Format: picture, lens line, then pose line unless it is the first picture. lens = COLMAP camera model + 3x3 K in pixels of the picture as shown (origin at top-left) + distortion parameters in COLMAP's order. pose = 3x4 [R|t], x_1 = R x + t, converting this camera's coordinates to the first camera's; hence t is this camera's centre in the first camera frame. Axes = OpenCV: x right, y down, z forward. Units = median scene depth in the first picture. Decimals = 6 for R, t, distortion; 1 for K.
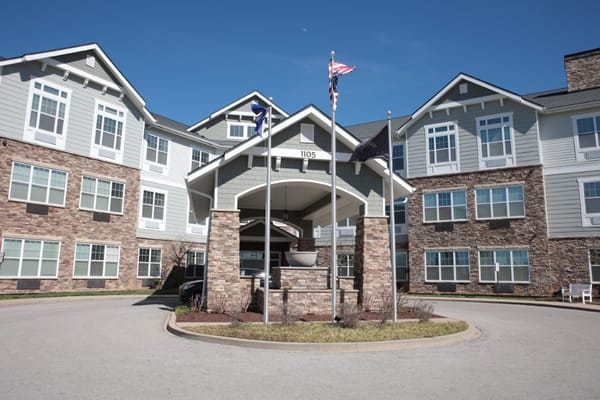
lens RADIAL K [[443.4, 0, 303.4], [0, 443.4, 199.2], [0, 0, 1]] dist [-0.120183, 0.119764]
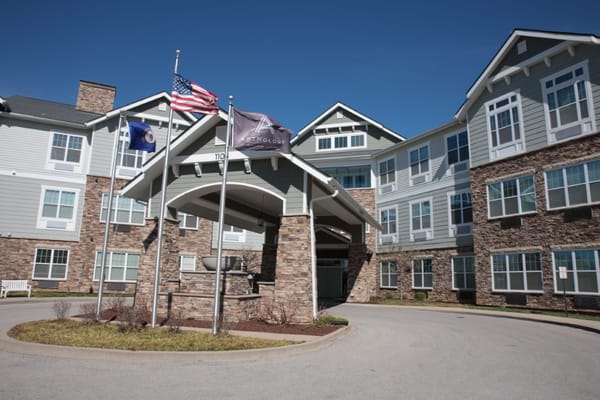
lens RADIAL K [[412.1, 0, 302.5], [0, 412.1, 200.2], [0, 0, 1]] dist [-0.131023, 0.095815]
pose [[0.864922, -0.089149, -0.493926, 0.373180], [0.072501, 0.995969, -0.052807, 0.034821], [0.496643, 0.009864, 0.867899, 0.185331]]
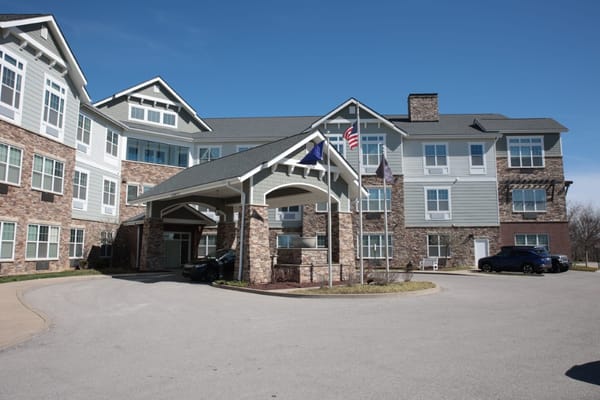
lens RADIAL K [[451.1, 0, 301.2], [0, 451.1, 193.9], [0, 0, 1]] dist [-0.116344, 0.122075]
pose [[0.879570, 0.050464, 0.473086, -0.406341], [-0.069679, 0.997300, 0.023168, -0.026846], [-0.470640, -0.053342, 0.880712, -0.124465]]
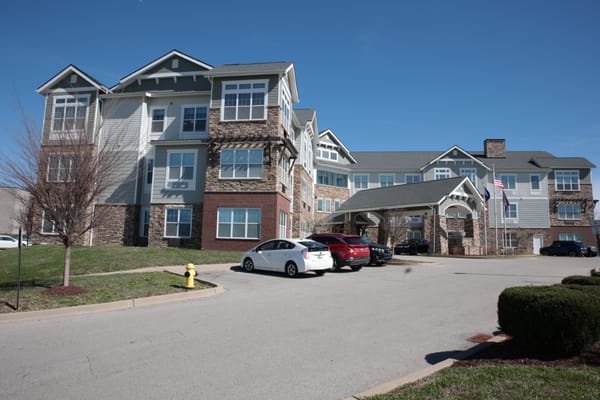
lens RADIAL K [[411.4, 0, 299.8], [0, 411.4, 199.6], [0, 0, 1]] dist [-0.129022, 0.091273]
pose [[0.911182, 0.056596, 0.408097, -1.109269], [-0.078644, 0.996200, 0.037438, -0.052967], [-0.404428, -0.066207, 0.912170, -0.465120]]
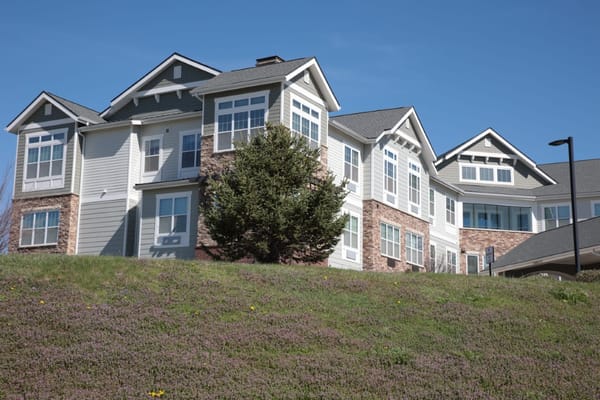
lens RADIAL K [[909.5, 0, 299.1], [0, 909.5, 199.1], [0, 0, 1]] dist [0.121509, 0.127703]
pose [[0.998394, 0.014824, 0.054682, -0.823669], [-0.013141, 0.999433, -0.031000, -0.054778], [-0.055111, 0.030232, 0.998022, -1.150621]]
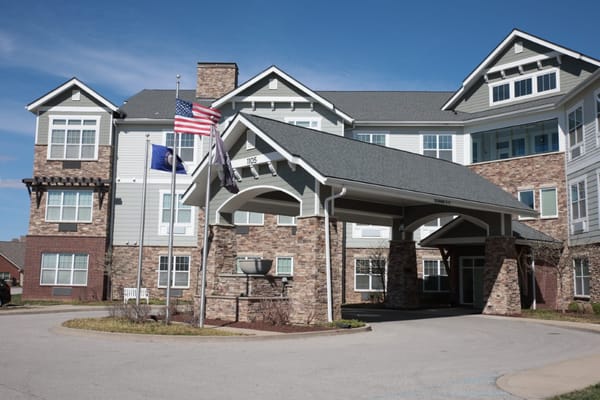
lens RADIAL K [[641.5, 0, 302.8], [0, 641.5, 198.8], [0, 0, 1]] dist [0.008808, 0.022493]
pose [[0.506921, -0.112887, -0.854569, 0.787537], [0.130078, 0.990053, -0.053623, 0.045432], [0.852121, -0.083978, 0.516563, 0.216788]]
